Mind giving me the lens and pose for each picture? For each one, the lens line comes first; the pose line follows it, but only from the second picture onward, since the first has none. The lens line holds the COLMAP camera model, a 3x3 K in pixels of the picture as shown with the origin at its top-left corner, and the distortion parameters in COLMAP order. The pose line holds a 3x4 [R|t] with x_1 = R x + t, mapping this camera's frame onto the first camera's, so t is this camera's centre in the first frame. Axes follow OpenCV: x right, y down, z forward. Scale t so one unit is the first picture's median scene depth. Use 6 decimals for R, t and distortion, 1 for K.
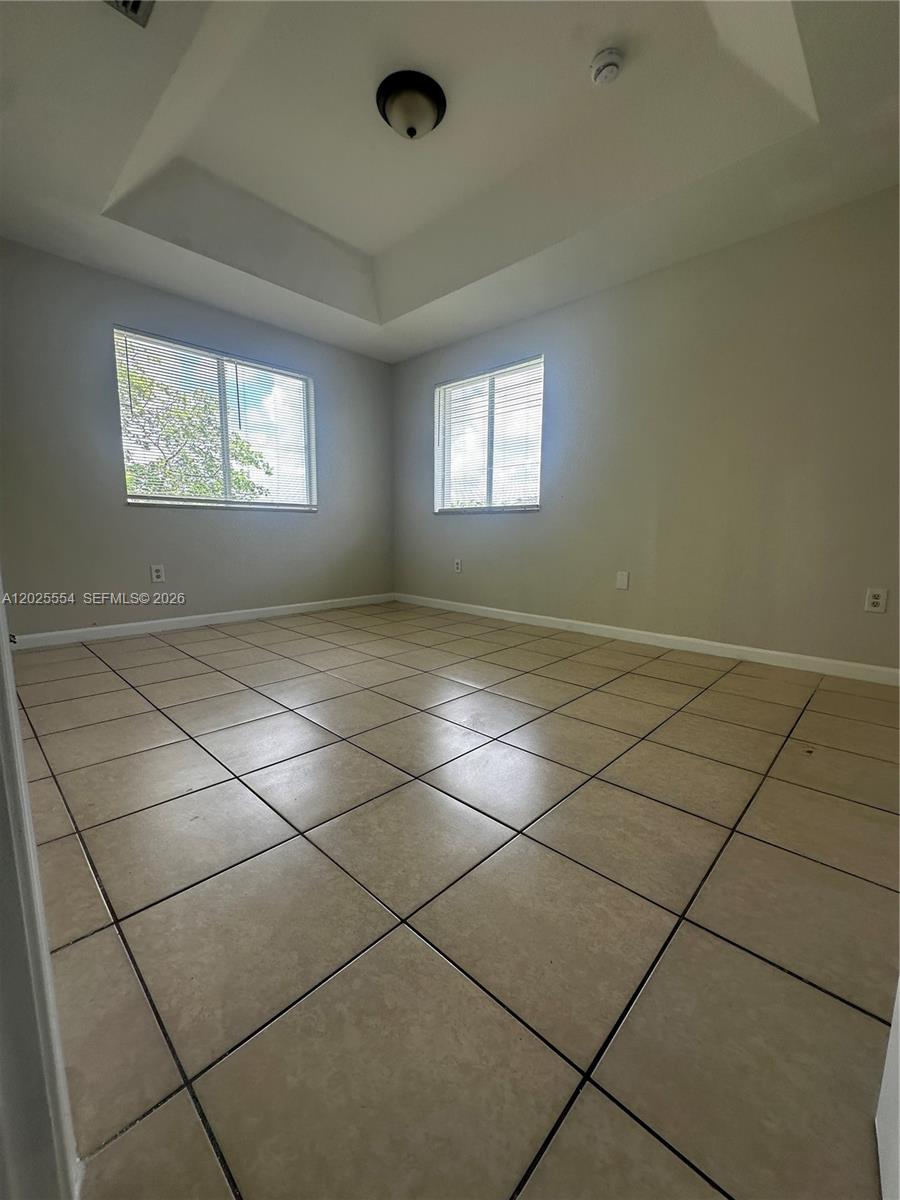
lens RADIAL K [[478.0, 0, 452.5], [0, 478.0, 600.6], [0, 0, 1]] dist [-0.001905, 0.001122]
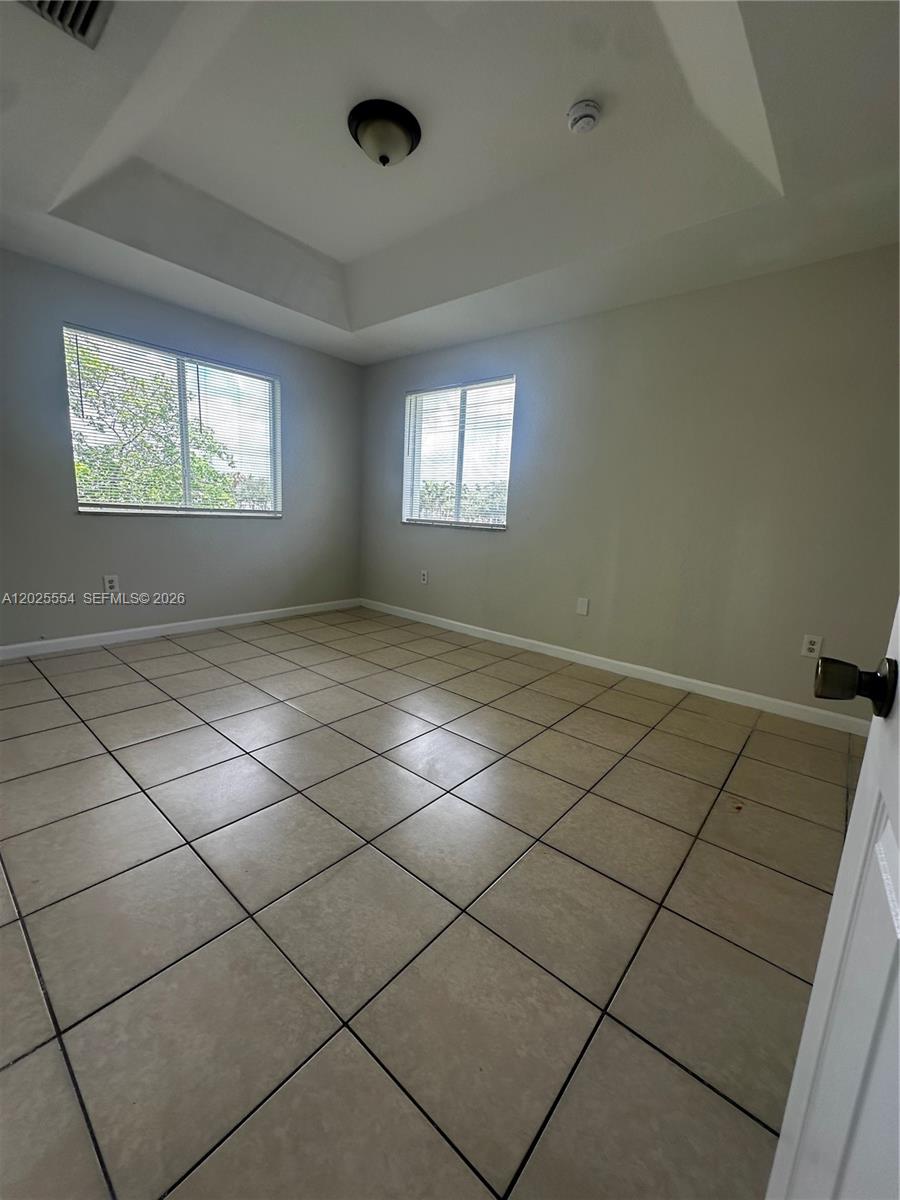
lens RADIAL K [[478.0, 0, 452.3], [0, 478.0, 601.2], [0, 0, 1]] dist [-0.001905, 0.001122]
pose [[0.997591, 0.029260, 0.062895, 0.017532], [-0.031839, 0.998677, 0.040392, -0.138370], [-0.061630, -0.042298, 0.997202, -0.011071]]
